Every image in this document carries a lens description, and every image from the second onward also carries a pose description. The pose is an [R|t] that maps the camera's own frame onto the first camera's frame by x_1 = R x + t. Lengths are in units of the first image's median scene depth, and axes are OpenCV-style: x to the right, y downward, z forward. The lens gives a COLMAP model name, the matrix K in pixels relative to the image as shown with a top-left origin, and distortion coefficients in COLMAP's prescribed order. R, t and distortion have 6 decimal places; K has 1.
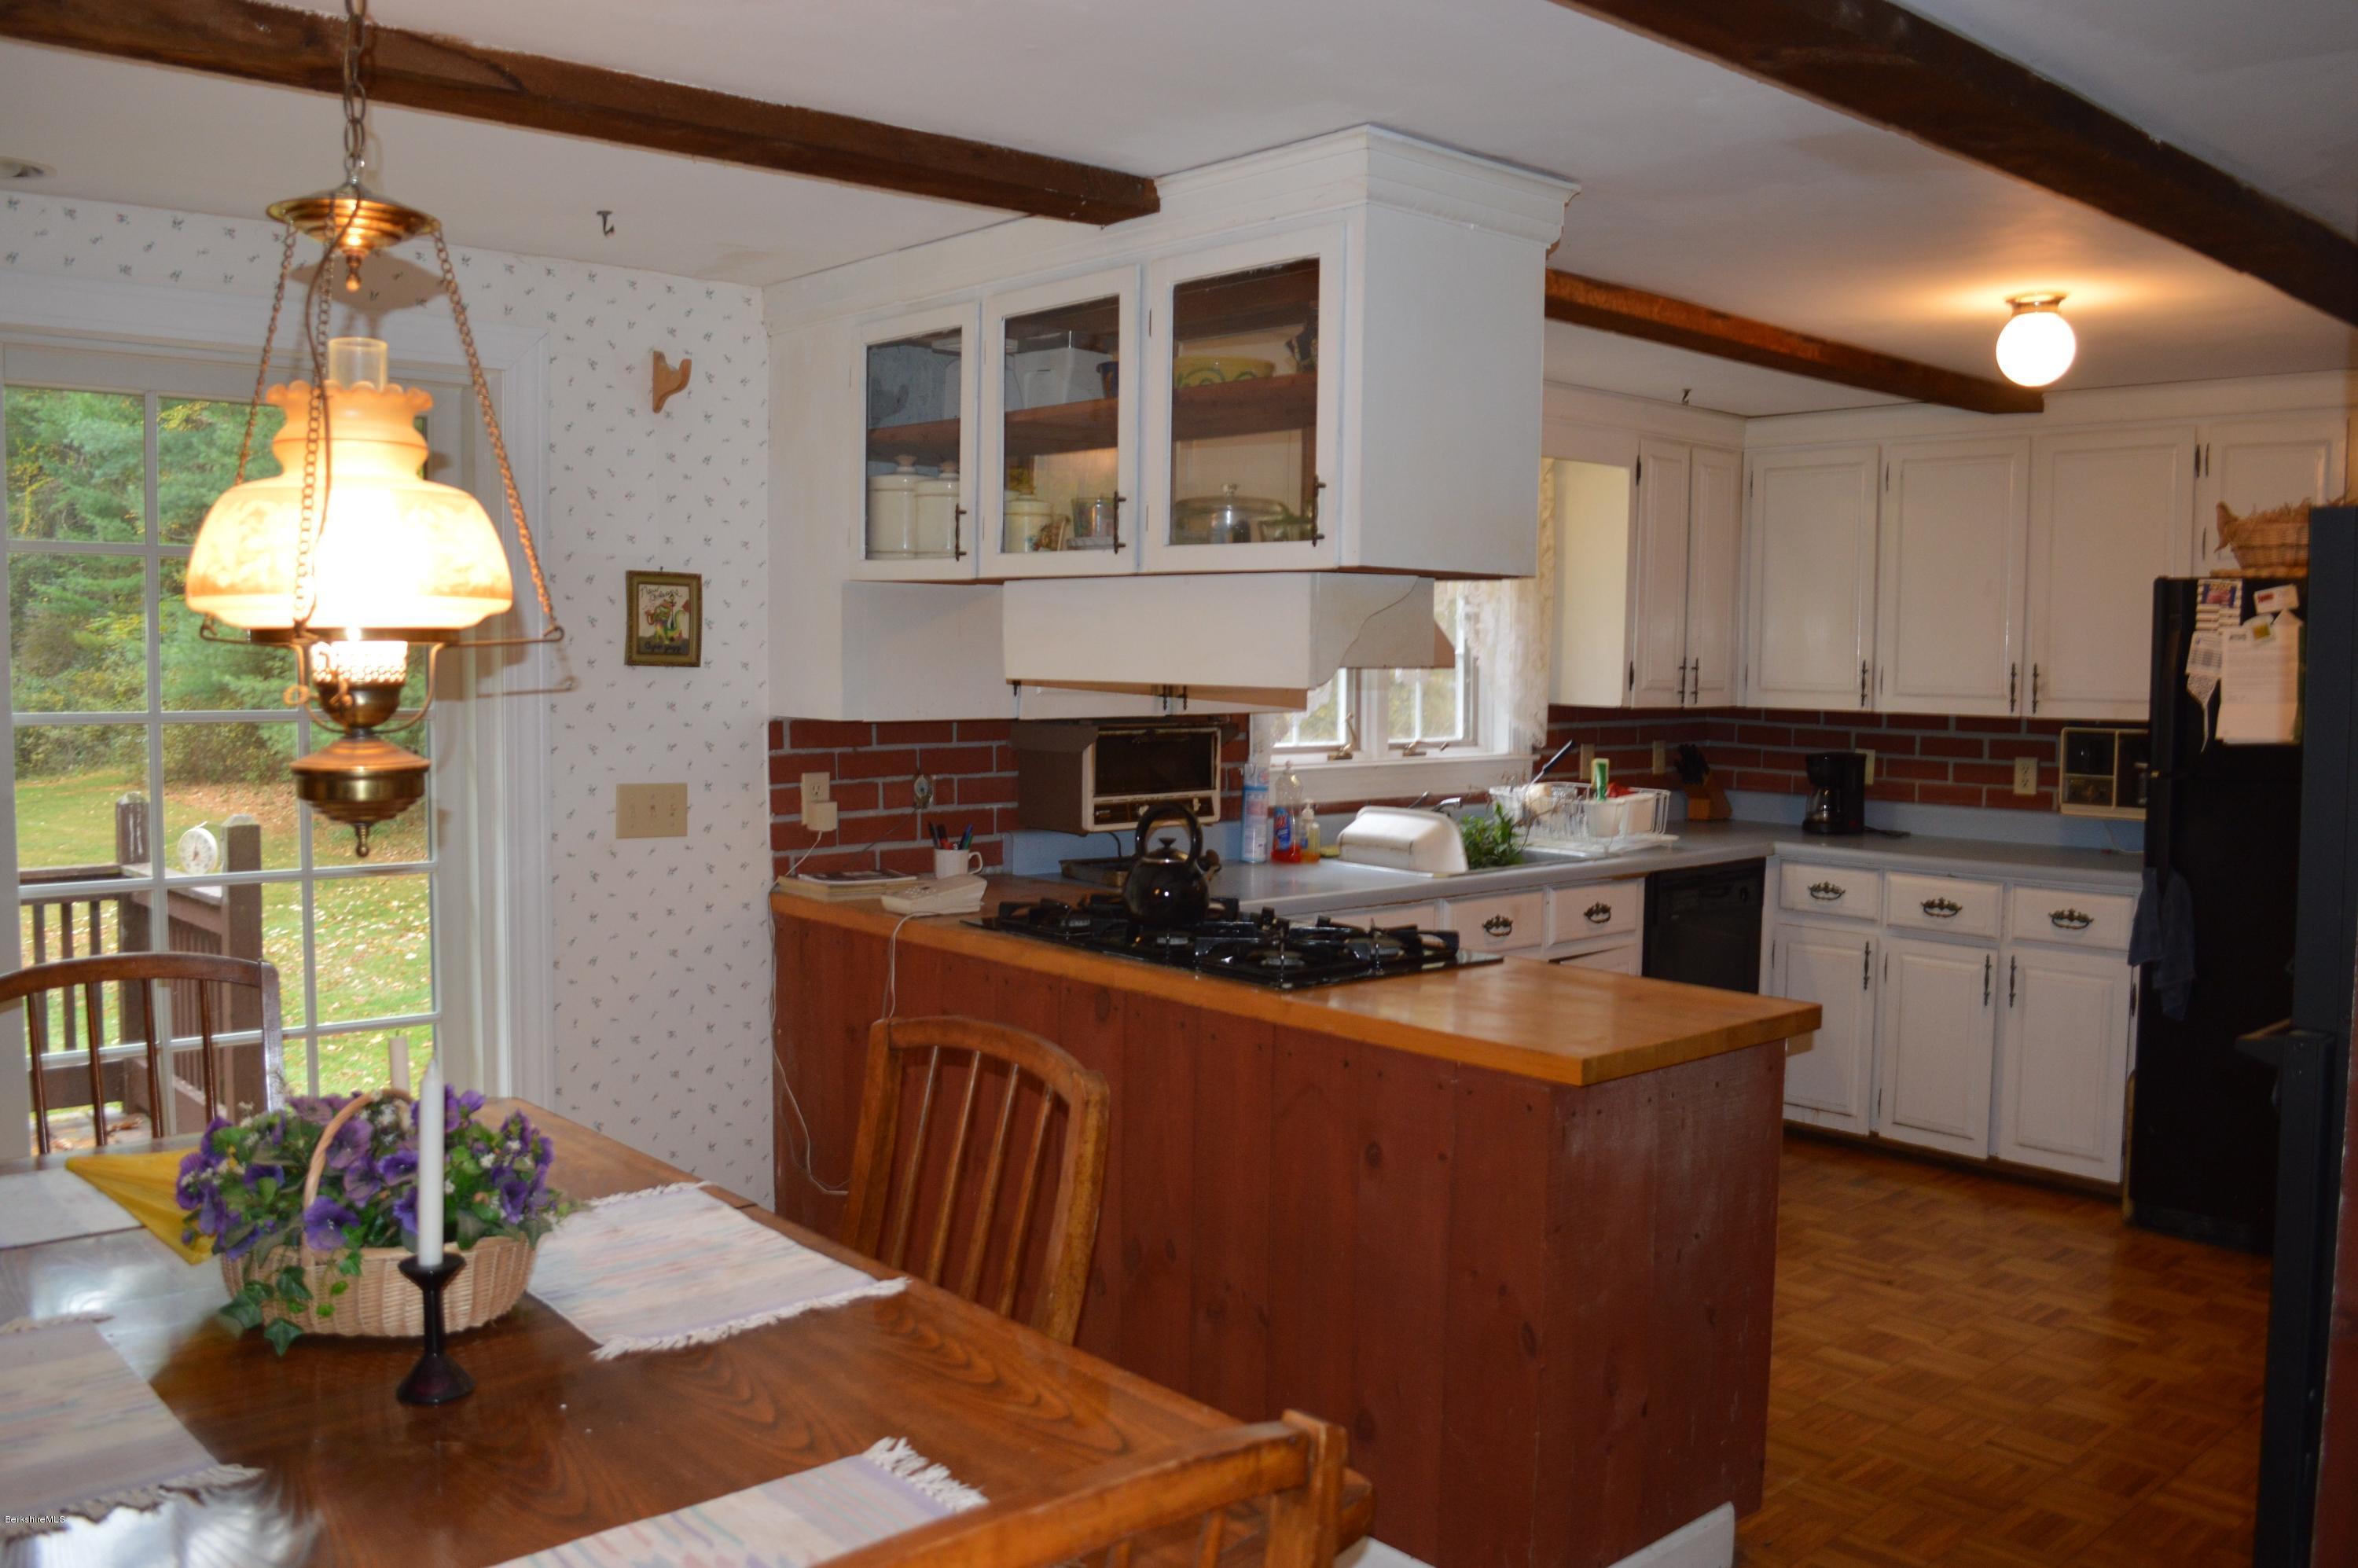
lens RADIAL K [[1869.3, 0, 1155.5], [0, 1869.3, 791.1], [0, 0, 1]] dist [-0.076418, 0.003073]
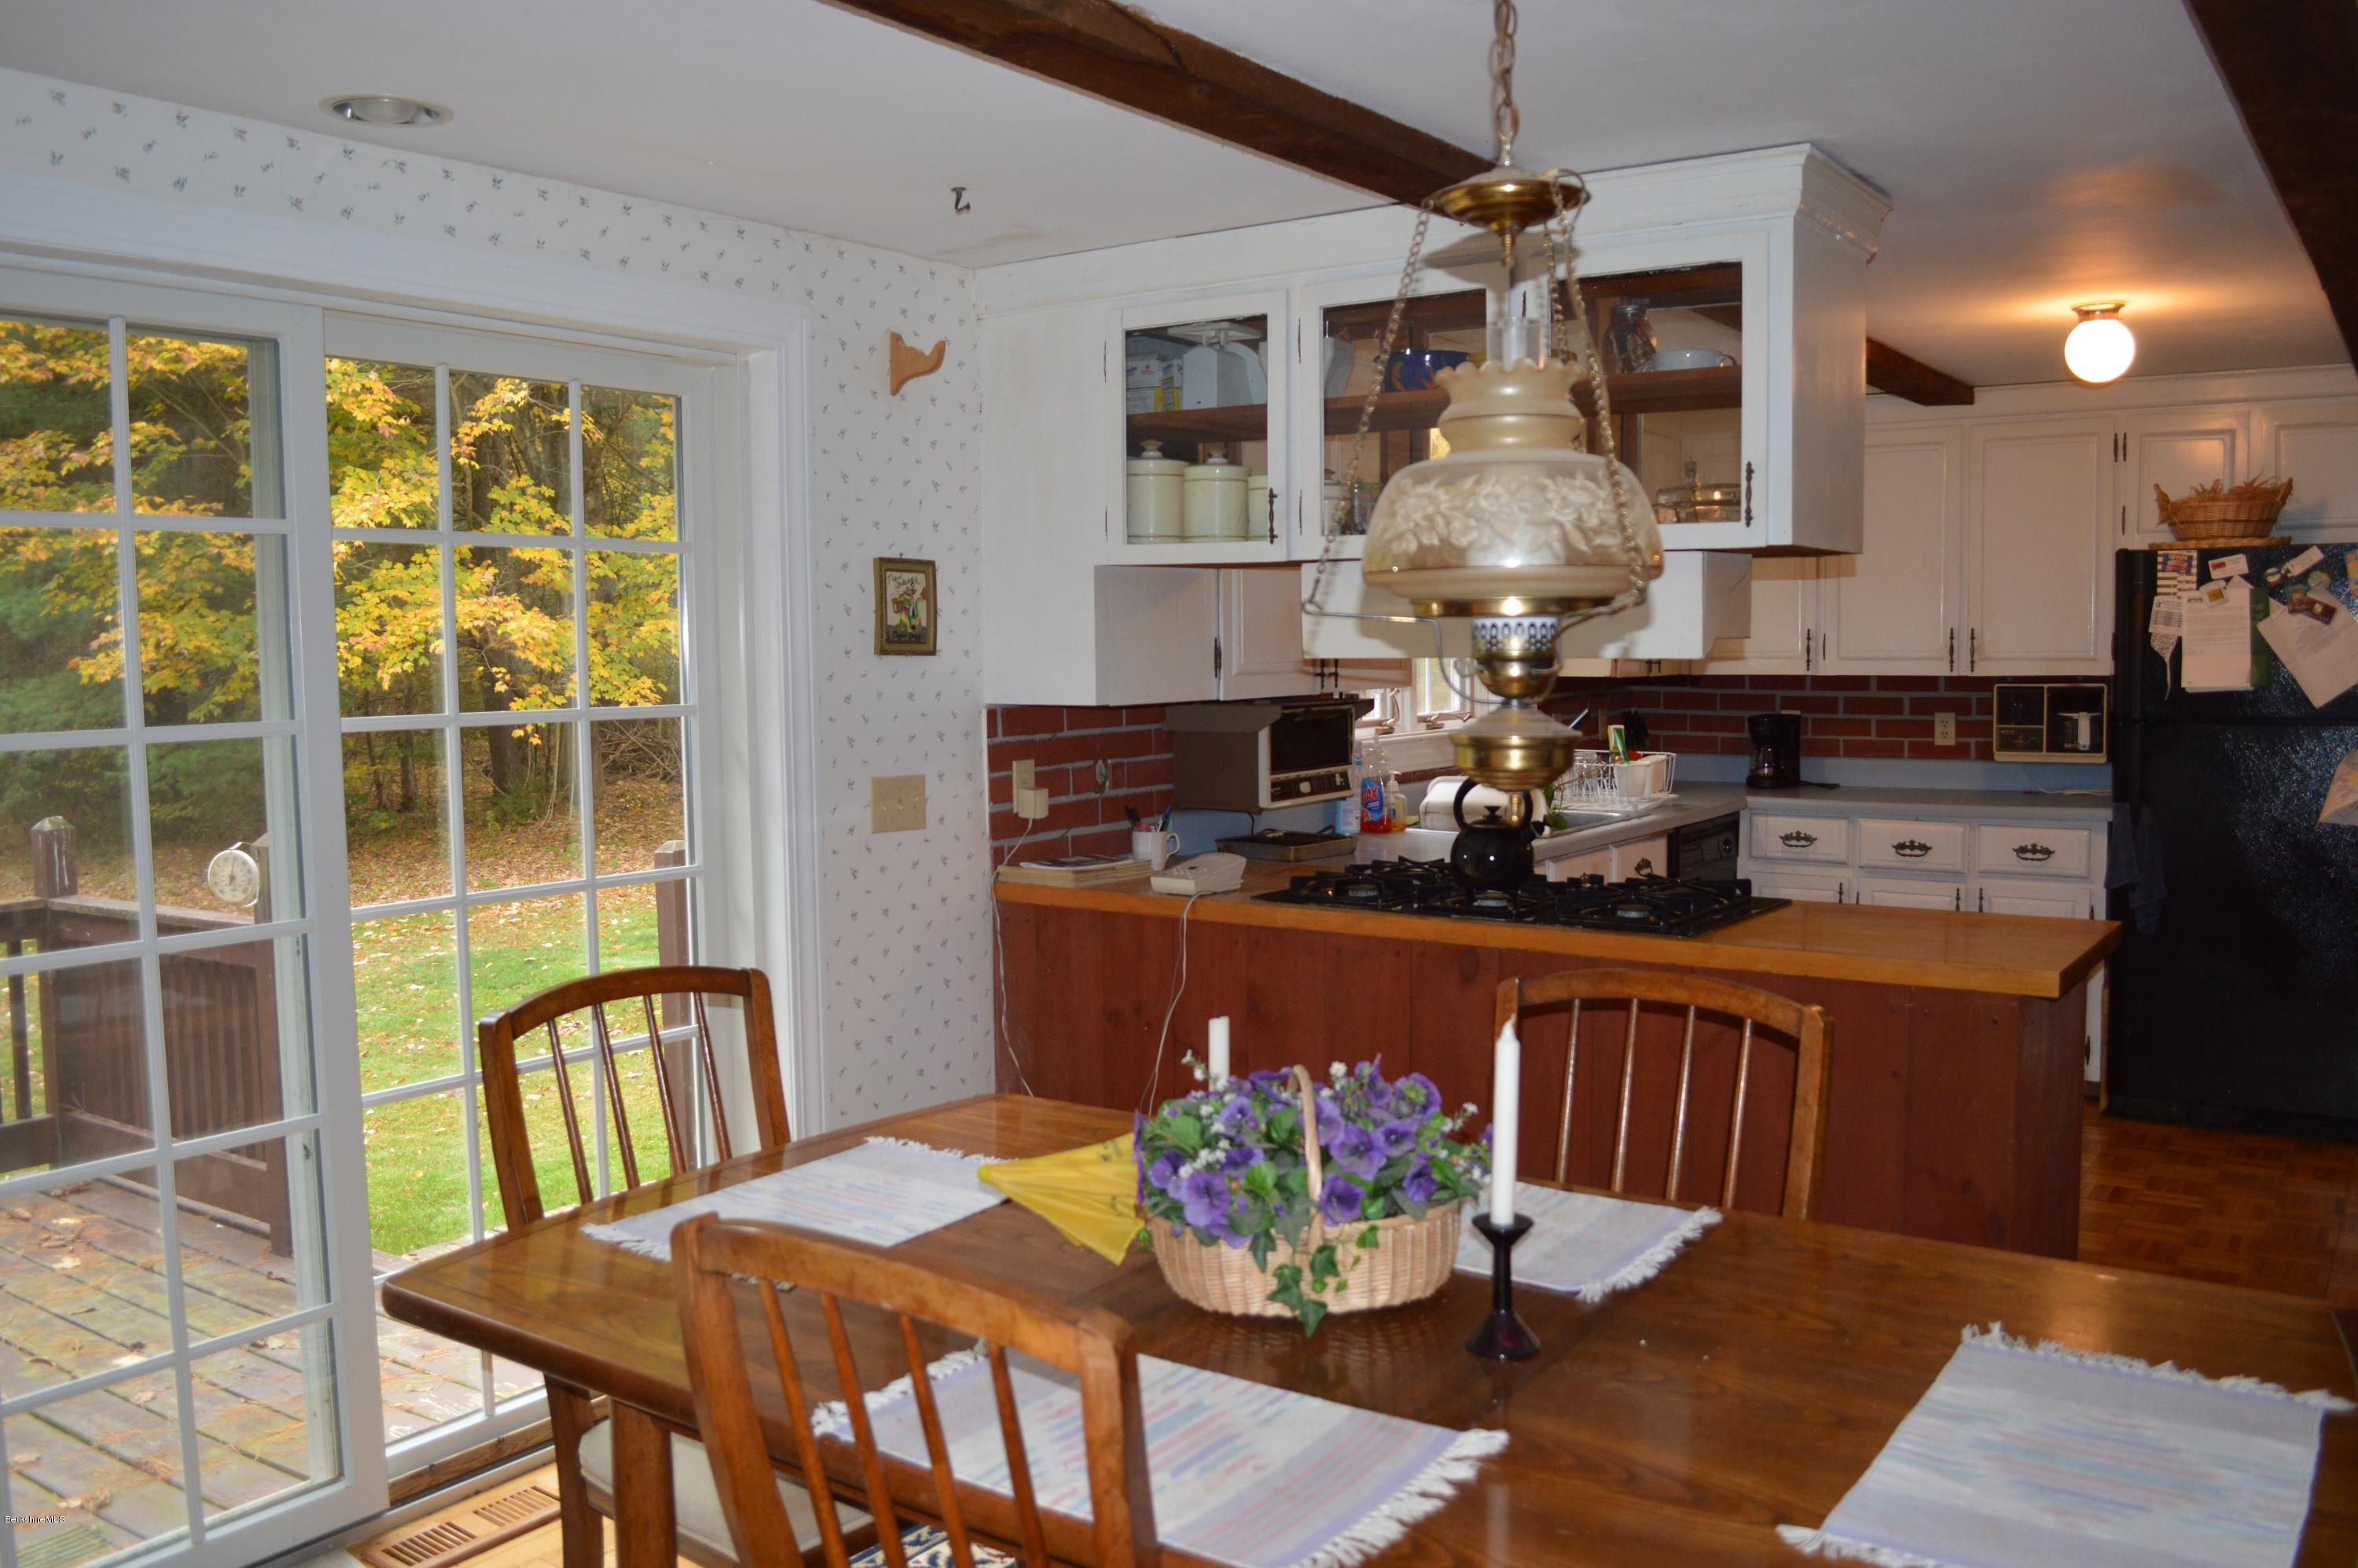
lens RADIAL K [[1869.3, 0, 1171.9], [0, 1869.3, 785.7], [0, 0, 1]] dist [-0.076418, 0.003073]
pose [[0.974078, -0.039756, 0.222690, -0.318686], [0.039053, 0.999209, 0.007563, -0.000609], [-0.222814, 0.001330, 0.974860, 0.012671]]
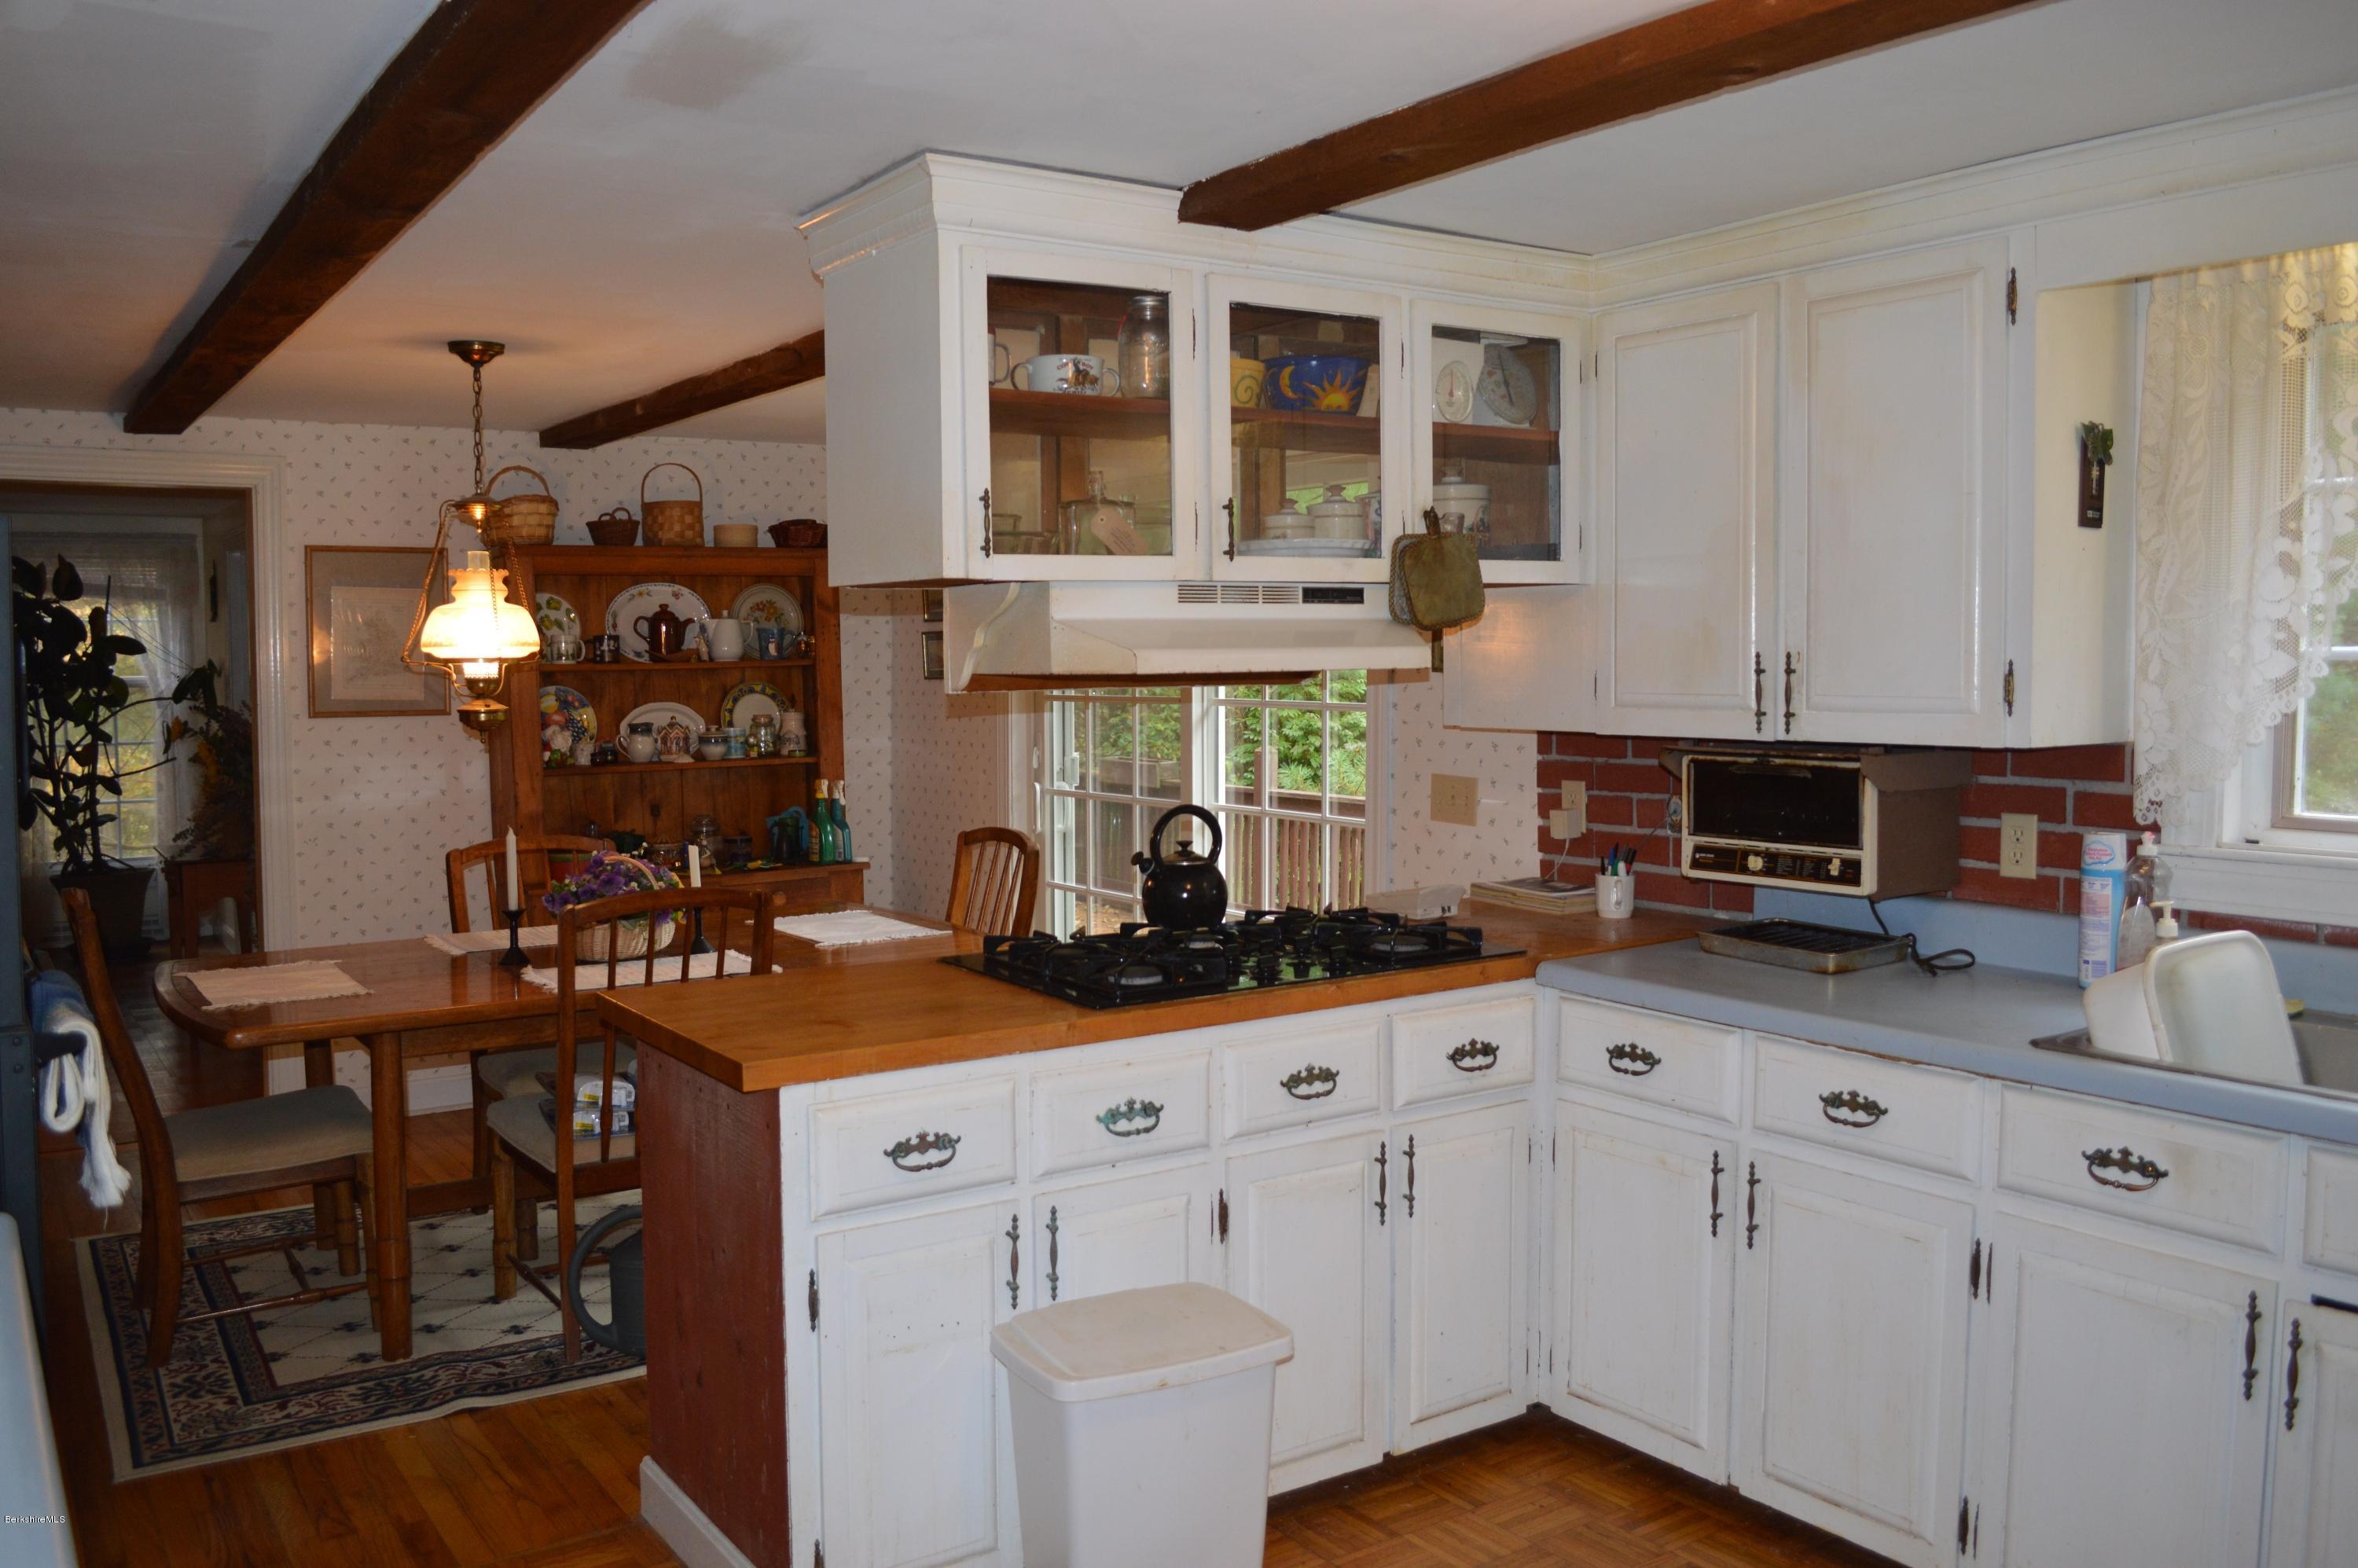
lens RADIAL K [[1869.3, 0, 1176.0], [0, 1869.3, 775.2], [0, 0, 1]] dist [-0.076418, 0.003073]
pose [[-0.141653, 0.051286, -0.988587, 0.811717], [-0.067585, 0.995826, 0.061346, -0.058022], [0.987607, 0.075503, -0.137596, 0.902394]]
